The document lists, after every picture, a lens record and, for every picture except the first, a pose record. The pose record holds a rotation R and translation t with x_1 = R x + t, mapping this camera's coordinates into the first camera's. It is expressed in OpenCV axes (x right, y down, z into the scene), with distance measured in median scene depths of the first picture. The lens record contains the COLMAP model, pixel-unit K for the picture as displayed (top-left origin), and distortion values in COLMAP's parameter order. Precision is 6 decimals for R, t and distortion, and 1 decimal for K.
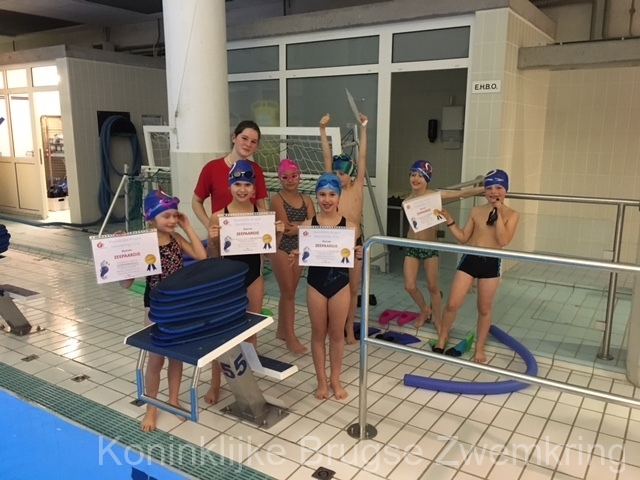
lens RADIAL K [[544.5, 0, 320.0], [0, 544.5, 240.0], [0, 0, 1]] dist [0.073556, -0.099232]
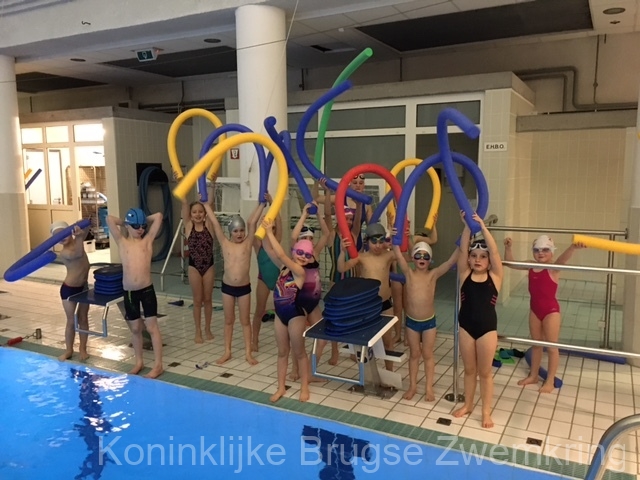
lens RADIAL K [[544.5, 0, 320.0], [0, 544.5, 240.0], [0, 0, 1]] dist [0.073556, -0.099232]
pose [[0.996314, -0.021721, 0.082984, -0.198881], [0.027464, 0.997259, -0.068701, 0.016129], [-0.081264, 0.070727, 0.994180, -0.211850]]
